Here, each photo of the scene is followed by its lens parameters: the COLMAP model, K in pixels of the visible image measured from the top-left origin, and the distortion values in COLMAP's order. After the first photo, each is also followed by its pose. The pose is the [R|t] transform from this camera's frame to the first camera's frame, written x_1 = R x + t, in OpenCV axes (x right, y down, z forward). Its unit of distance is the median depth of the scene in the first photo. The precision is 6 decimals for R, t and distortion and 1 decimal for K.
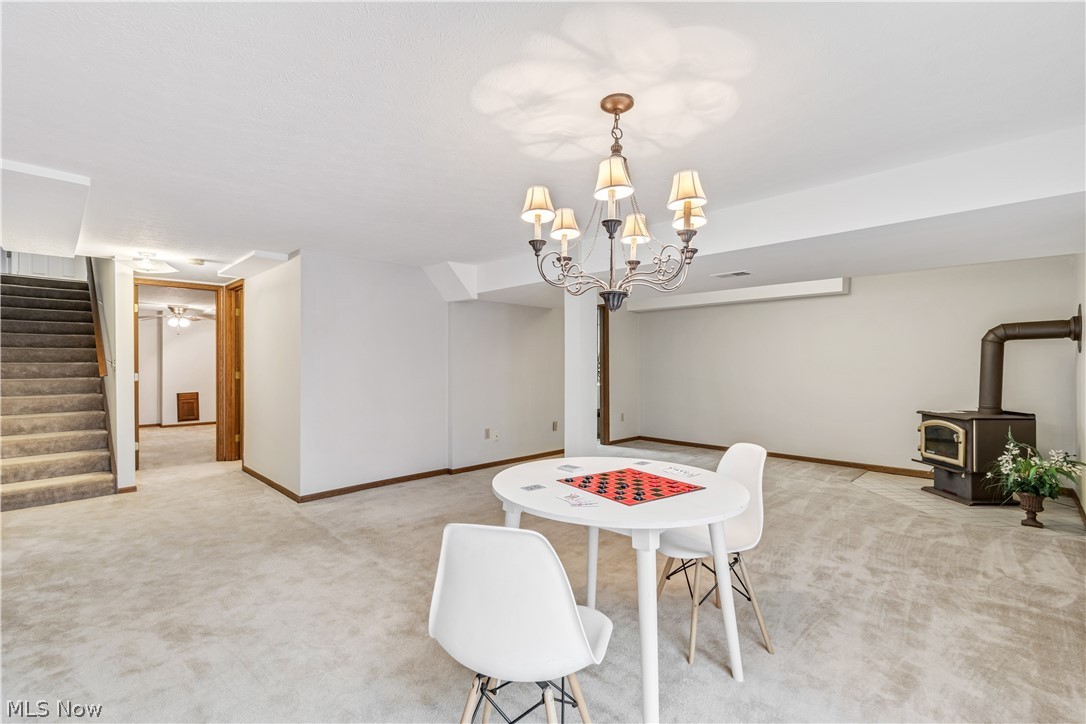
lens RADIAL K [[478.0, 0, 539.3], [0, 478.0, 362.9], [0, 0, 1]] dist [0.004766, -0.000430]
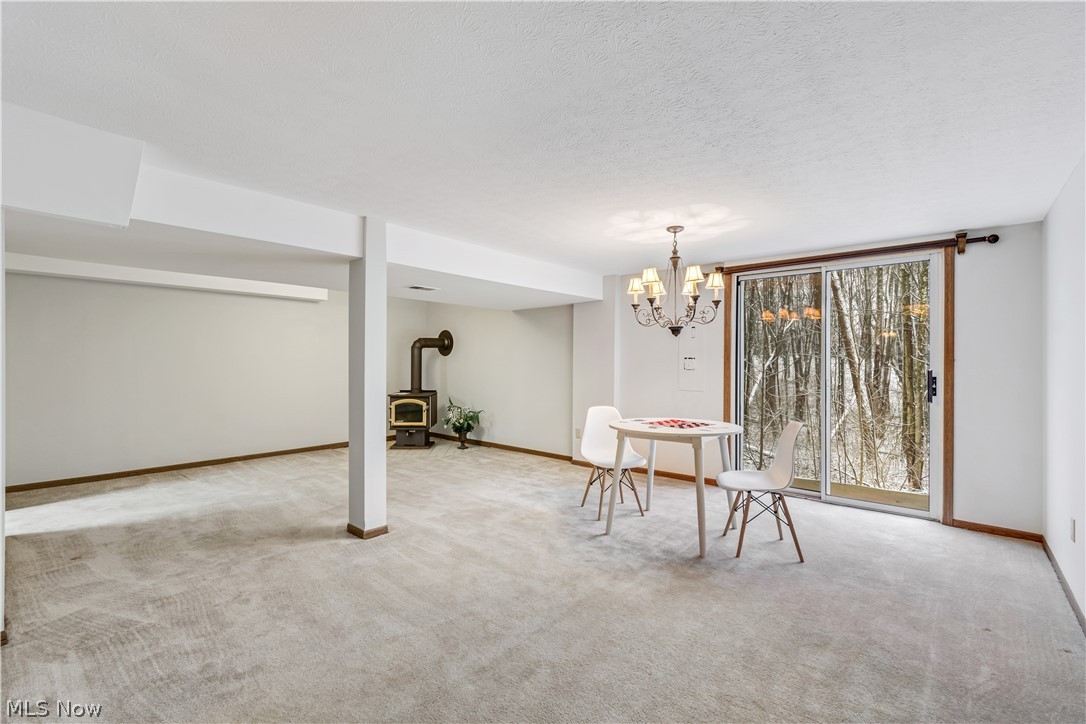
lens RADIAL K [[478.0, 0, 540.6], [0, 478.0, 362.9], [0, 0, 1]] dist [0.004766, -0.000430]
pose [[-0.062971, -0.007636, 0.997986, -0.723809], [-0.005599, 0.999958, 0.007298, -0.008706], [-0.998000, -0.005129, -0.063011, 0.701072]]
